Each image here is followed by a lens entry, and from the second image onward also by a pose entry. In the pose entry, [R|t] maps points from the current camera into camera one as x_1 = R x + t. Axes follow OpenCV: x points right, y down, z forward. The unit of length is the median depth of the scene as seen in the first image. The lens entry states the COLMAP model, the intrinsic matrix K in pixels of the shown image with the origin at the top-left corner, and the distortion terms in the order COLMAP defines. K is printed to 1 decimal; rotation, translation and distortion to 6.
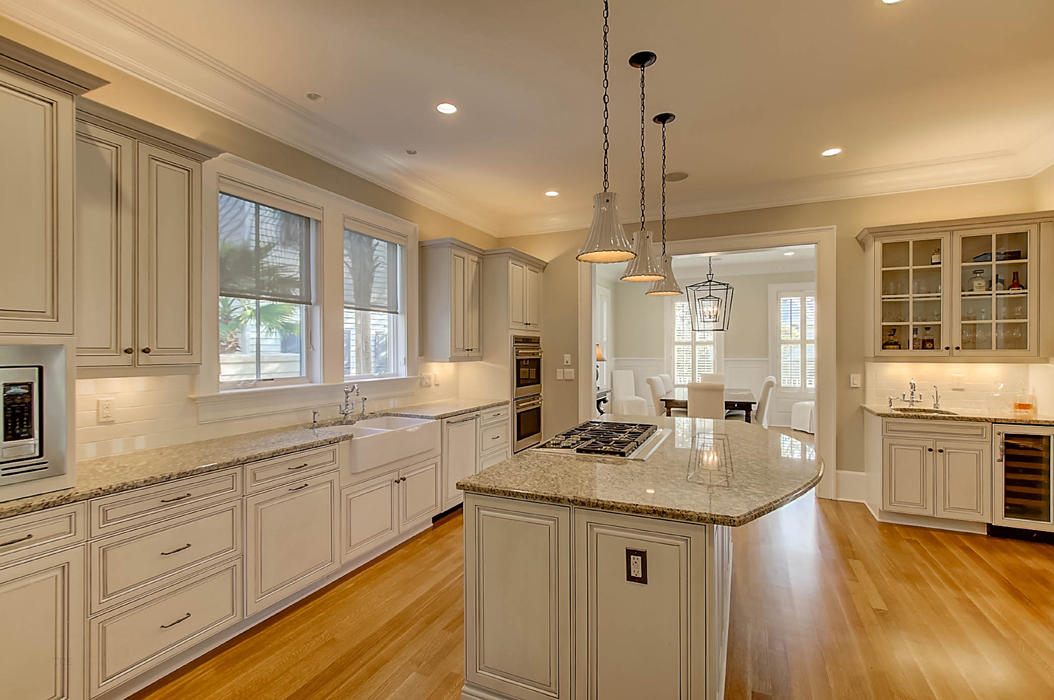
lens RADIAL K [[478.9, 0, 527.0], [0, 478.9, 350.0], [0, 0, 1]] dist [0.002072, 0.000966]
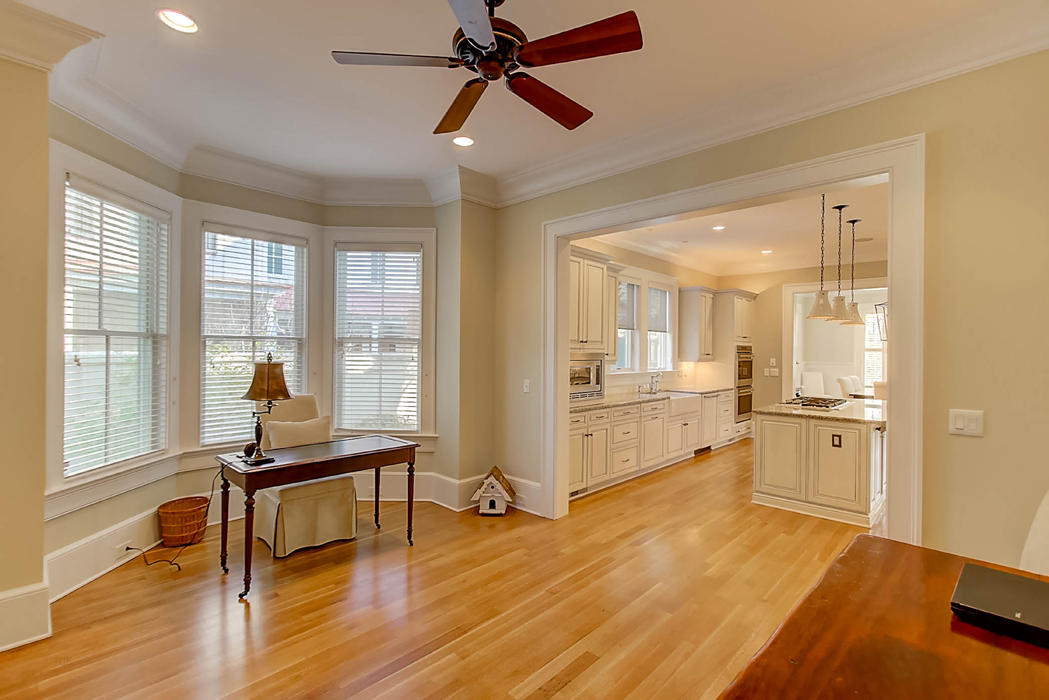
lens RADIAL K [[476.6, 0, 524.5], [0, 476.6, 350.0], [0, 0, 1]] dist [0.002072, 0.000966]
pose [[0.946595, 0.013359, -0.322148, -0.220100], [-0.013462, 0.999908, 0.001907, -0.011570], [0.322144, 0.002531, 0.946687, -0.804561]]
